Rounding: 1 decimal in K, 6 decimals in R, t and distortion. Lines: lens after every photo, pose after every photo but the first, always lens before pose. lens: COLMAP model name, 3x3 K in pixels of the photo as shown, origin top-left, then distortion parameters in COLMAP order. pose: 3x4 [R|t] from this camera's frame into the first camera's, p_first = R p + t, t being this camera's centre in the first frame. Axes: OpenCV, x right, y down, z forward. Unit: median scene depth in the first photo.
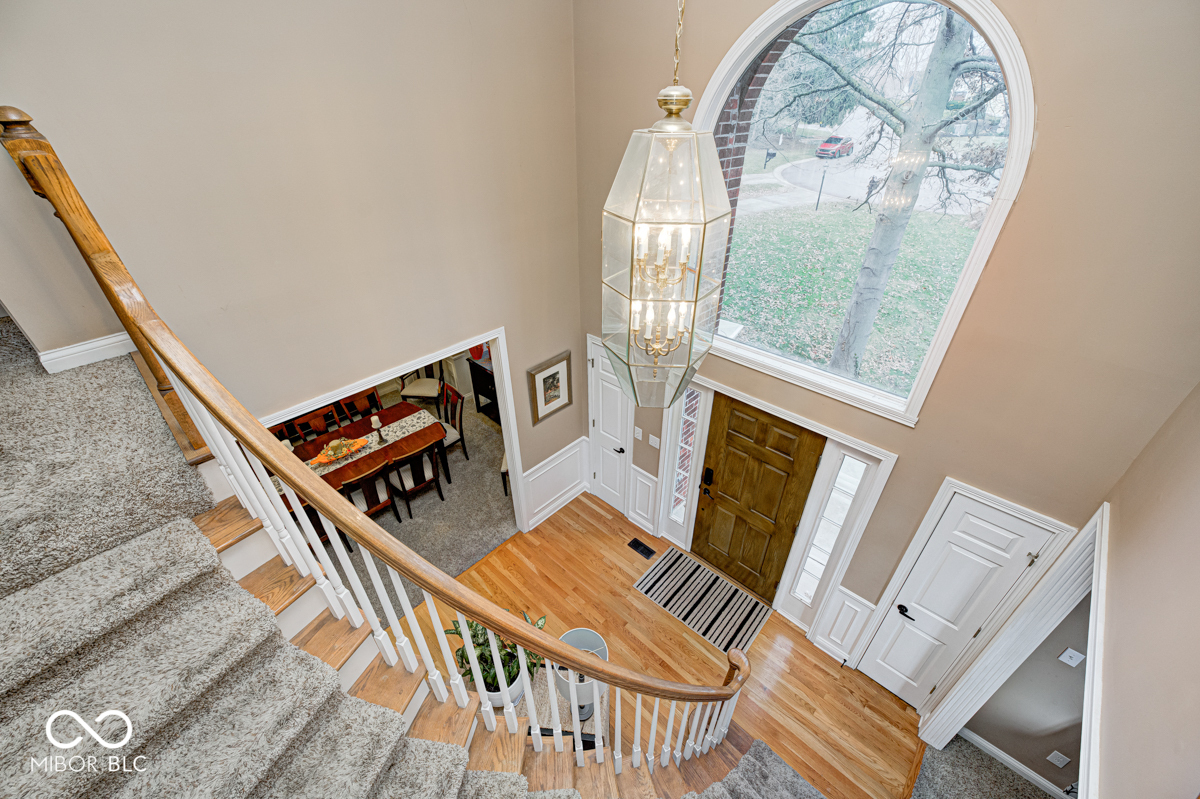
lens RADIAL K [[469.9, 0, 600.0], [0, 469.9, 399.5], [0, 0, 1]] dist [0.000291, 0.000001]
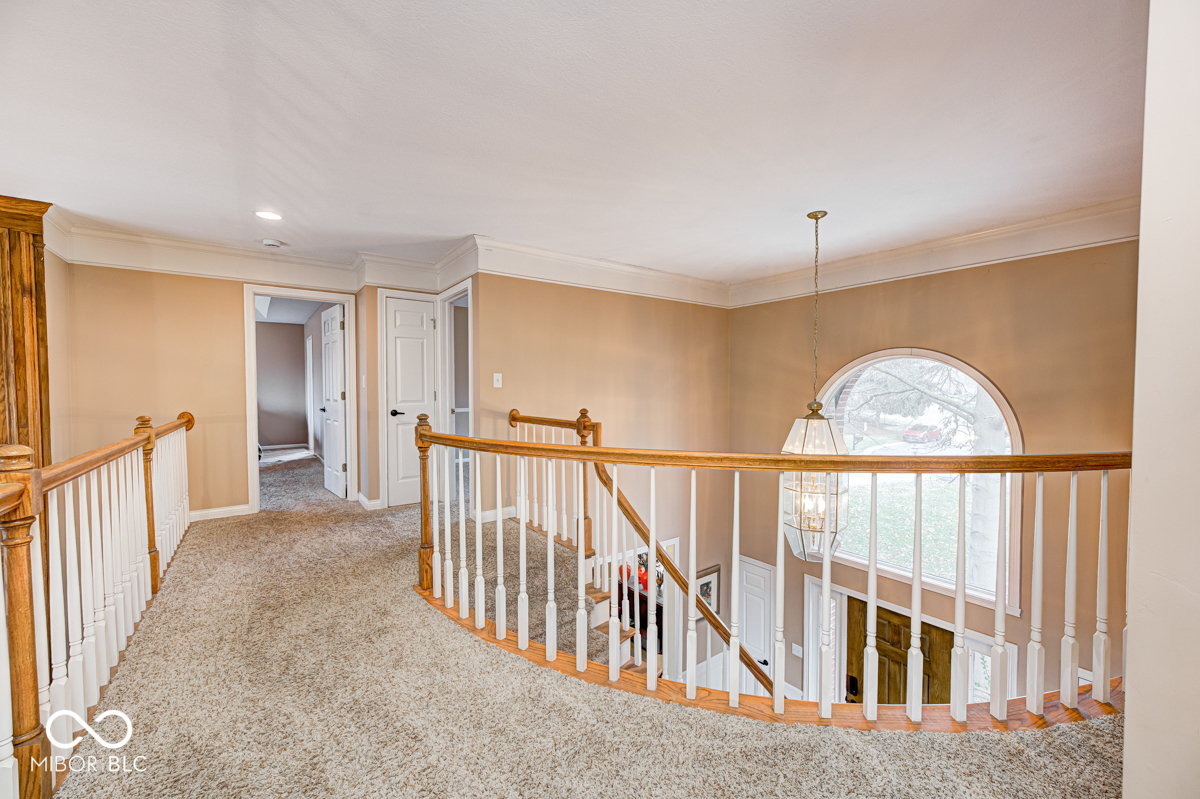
lens RADIAL K [[469.9, 0, 600.0], [0, 469.9, 399.5], [0, 0, 1]] dist [0.000291, 0.000001]
pose [[0.982254, 0.006523, -0.187442, -0.148142], [-0.104510, 0.848896, -0.518125, 0.212918], [0.155738, 0.528520, 0.834513, -0.368930]]
